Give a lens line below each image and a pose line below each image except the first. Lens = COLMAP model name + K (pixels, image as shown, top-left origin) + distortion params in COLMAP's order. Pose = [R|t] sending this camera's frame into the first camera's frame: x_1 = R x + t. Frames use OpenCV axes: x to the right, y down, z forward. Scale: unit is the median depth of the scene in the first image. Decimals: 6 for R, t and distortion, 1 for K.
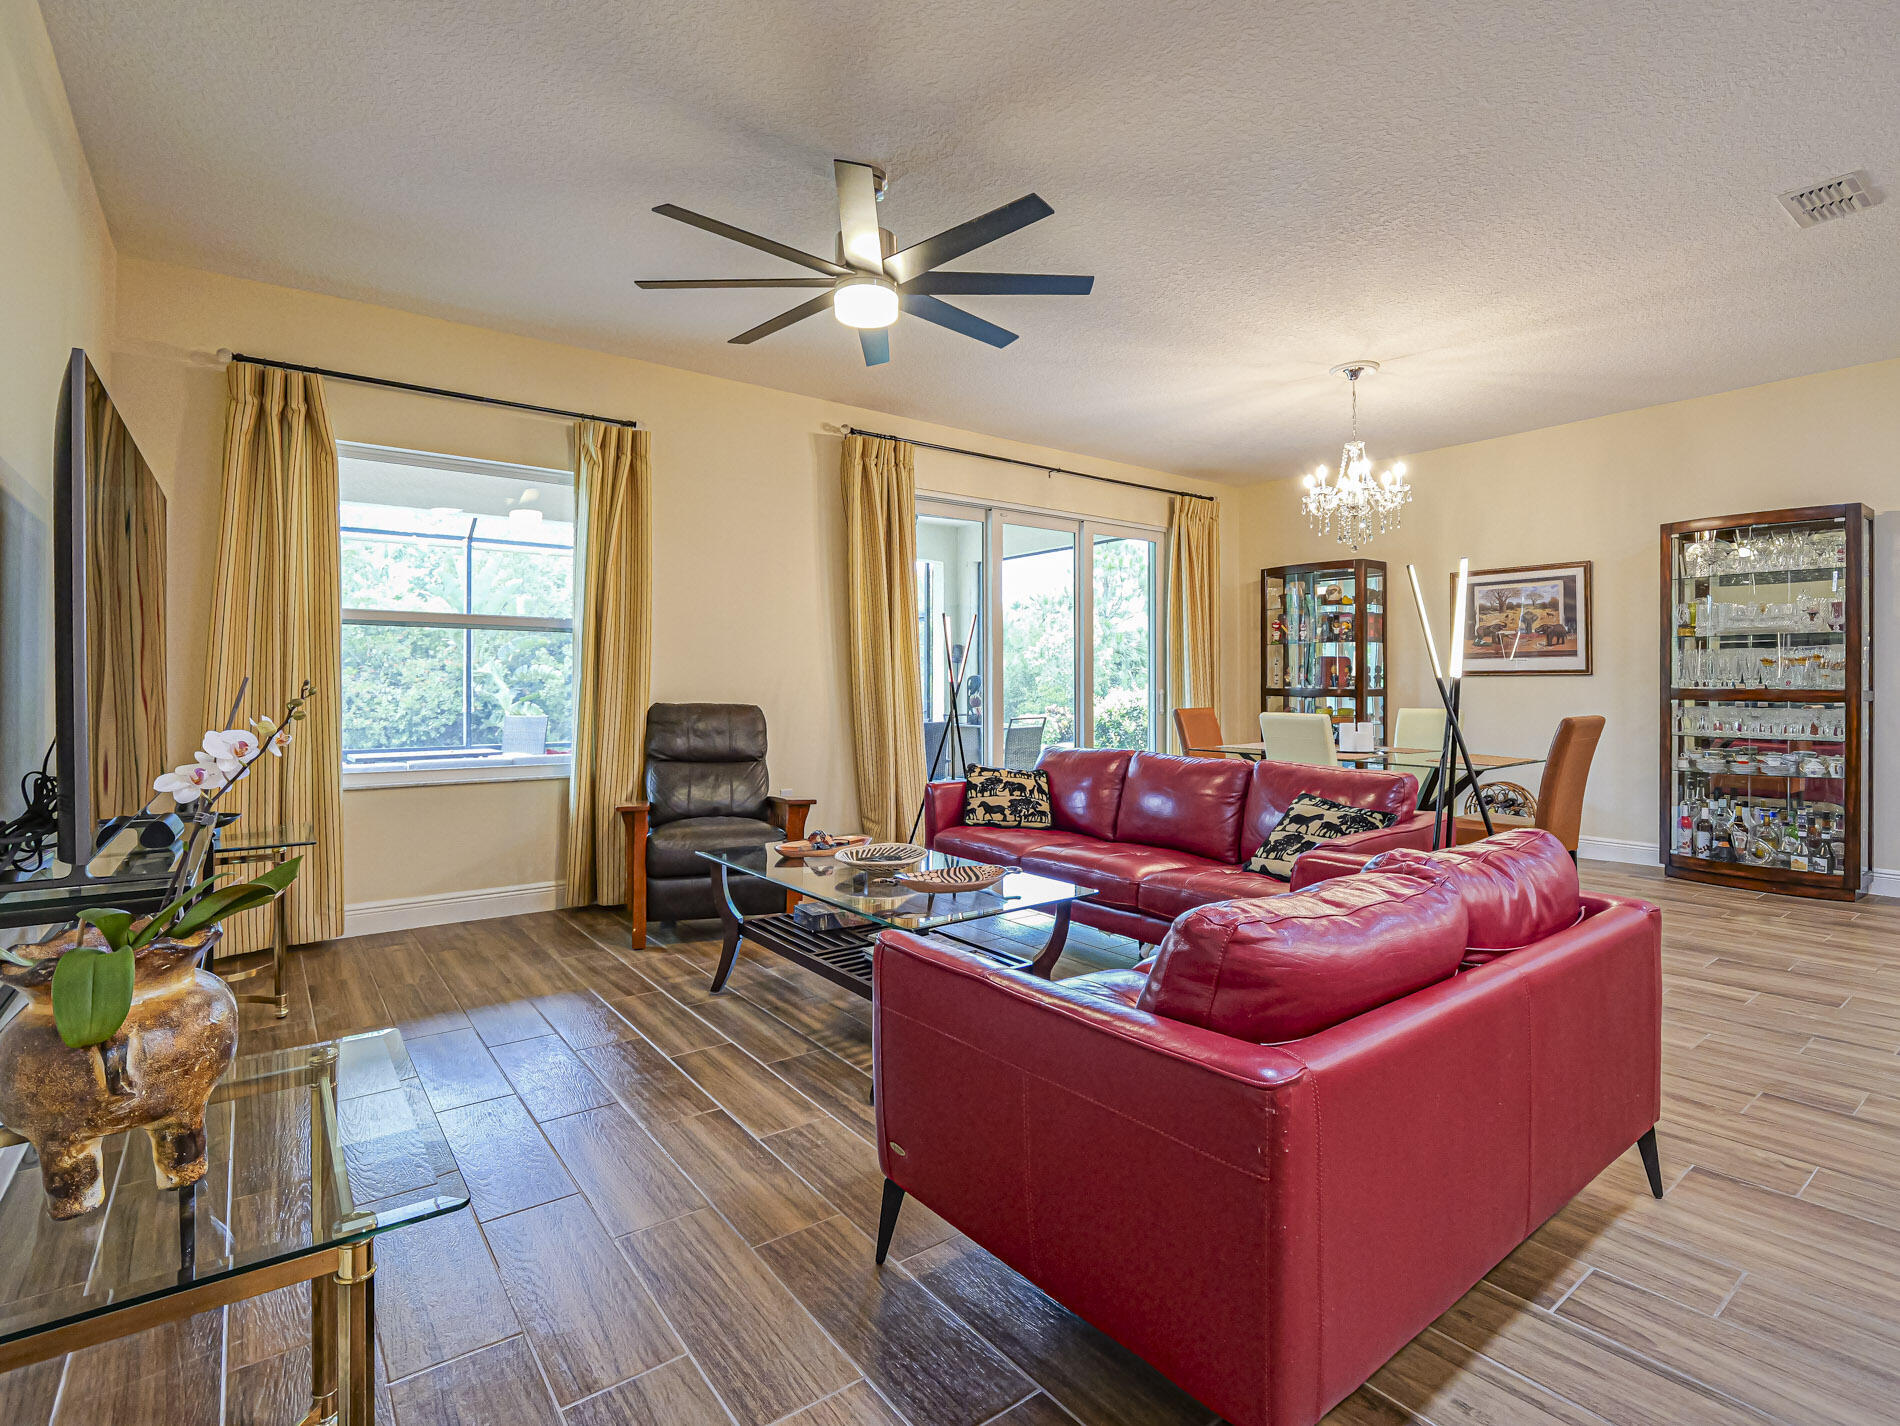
lens RADIAL K [[929.7, 0, 949.6], [0, 929.7, 689.6], [0, 0, 1]] dist [-0.002143, -0.000229]
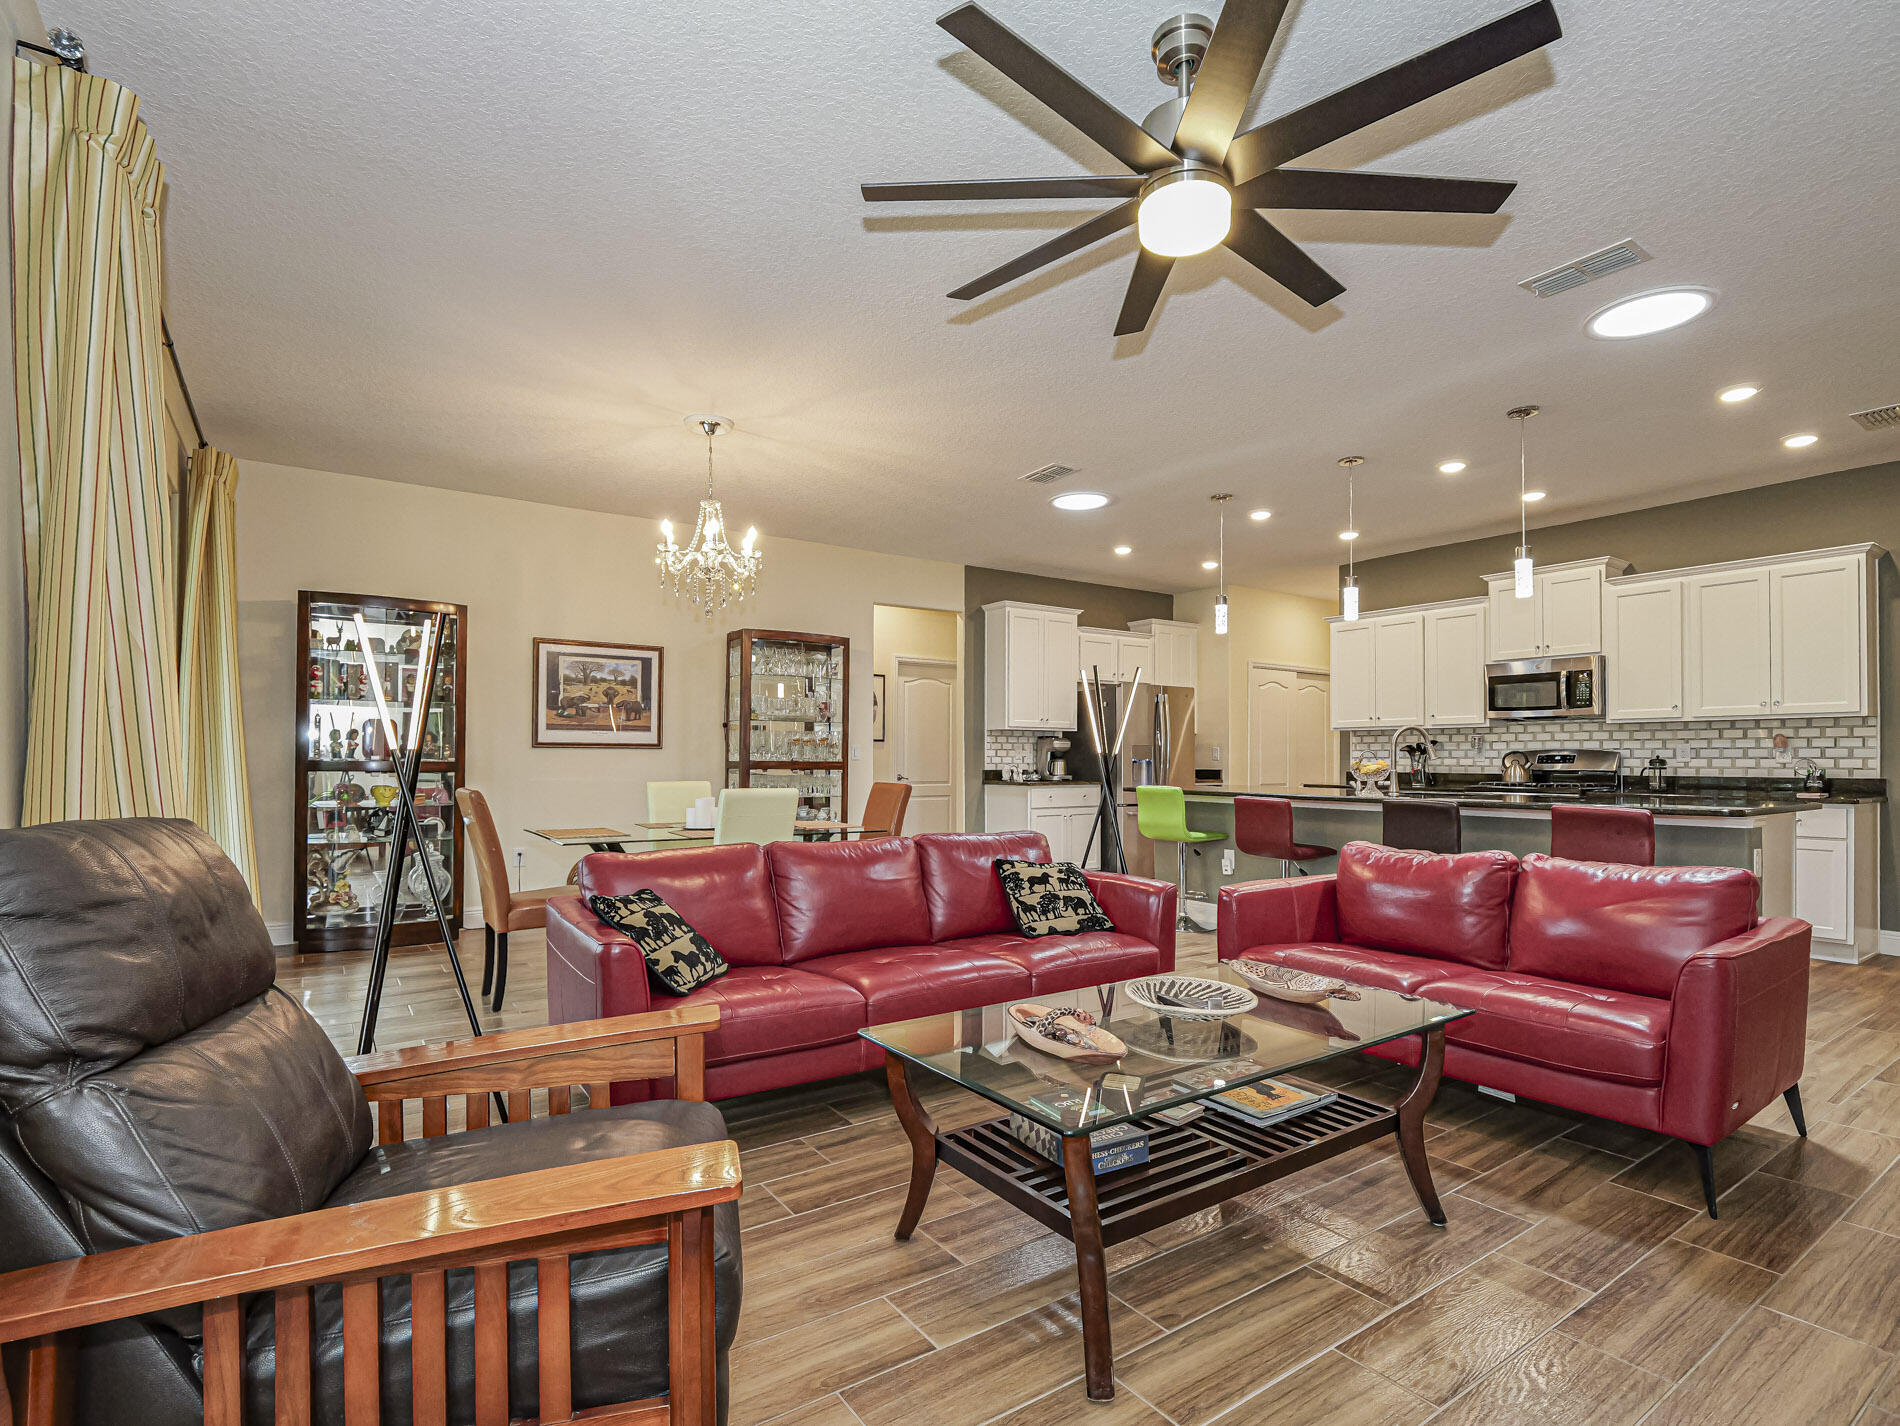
lens RADIAL K [[937.5, 0, 940.9], [0, 937.5, 757.7], [0, 0, 1]] dist [-0.005265, -0.000838]
pose [[0.046999, 0.000255, 0.998895, -0.422626], [0.001774, 0.999998, -0.000338, -0.003584], [-0.998893, 0.001788, 0.046998, 0.604130]]
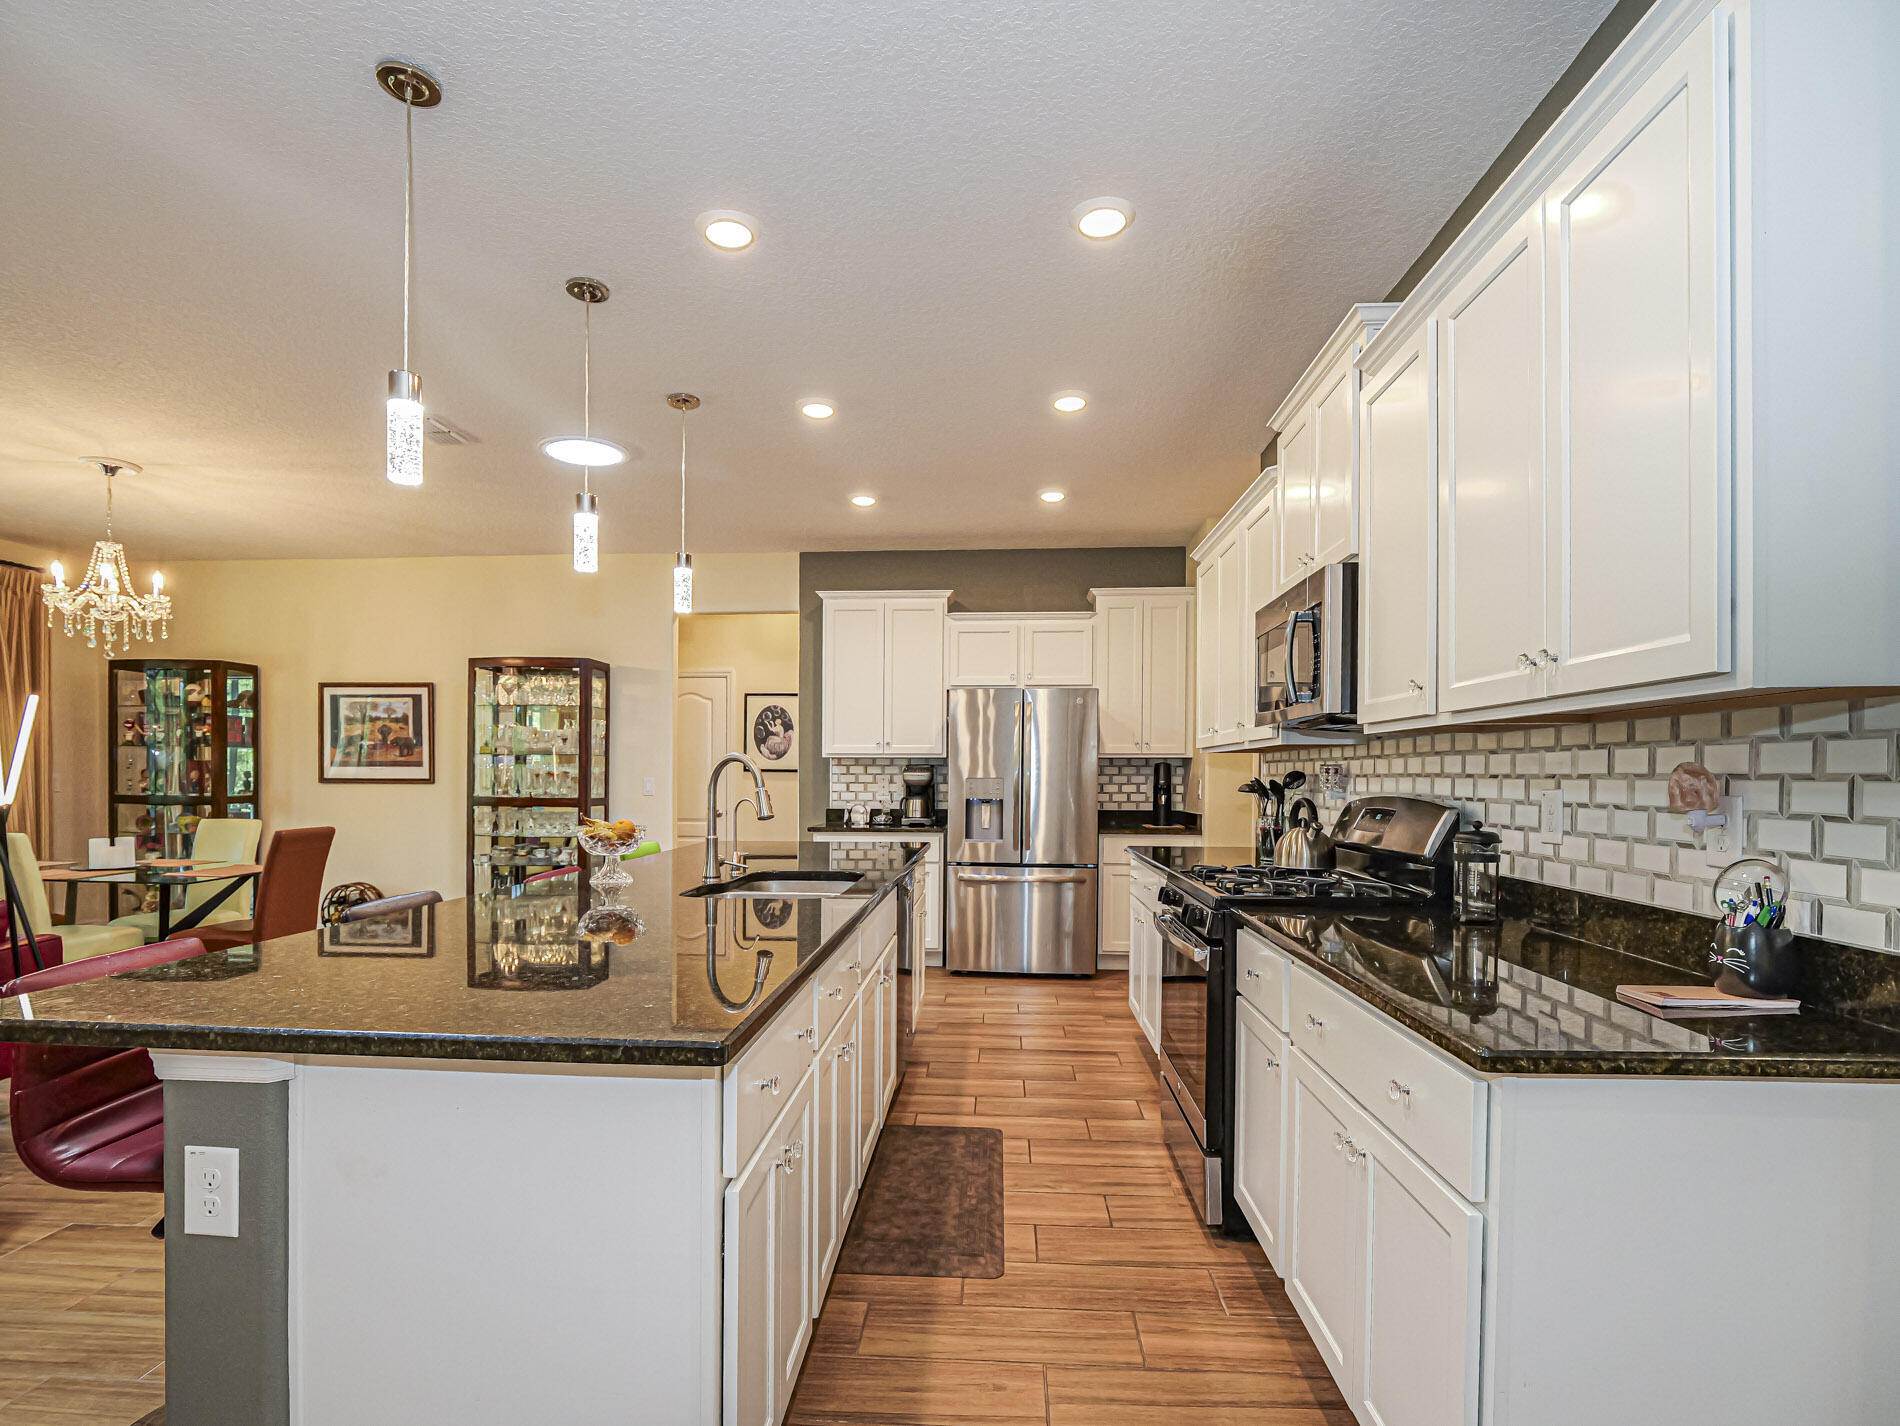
lens RADIAL K [[937.5, 0, 940.9], [0, 937.5, 757.7], [0, 0, 1]] dist [-0.005265, -0.000838]
pose [[0.653674, 0.014733, 0.756633, 0.229142], [0.001076, 0.999791, -0.020397, -0.022776], [-0.756776, 0.014148, 0.653521, -0.214167]]
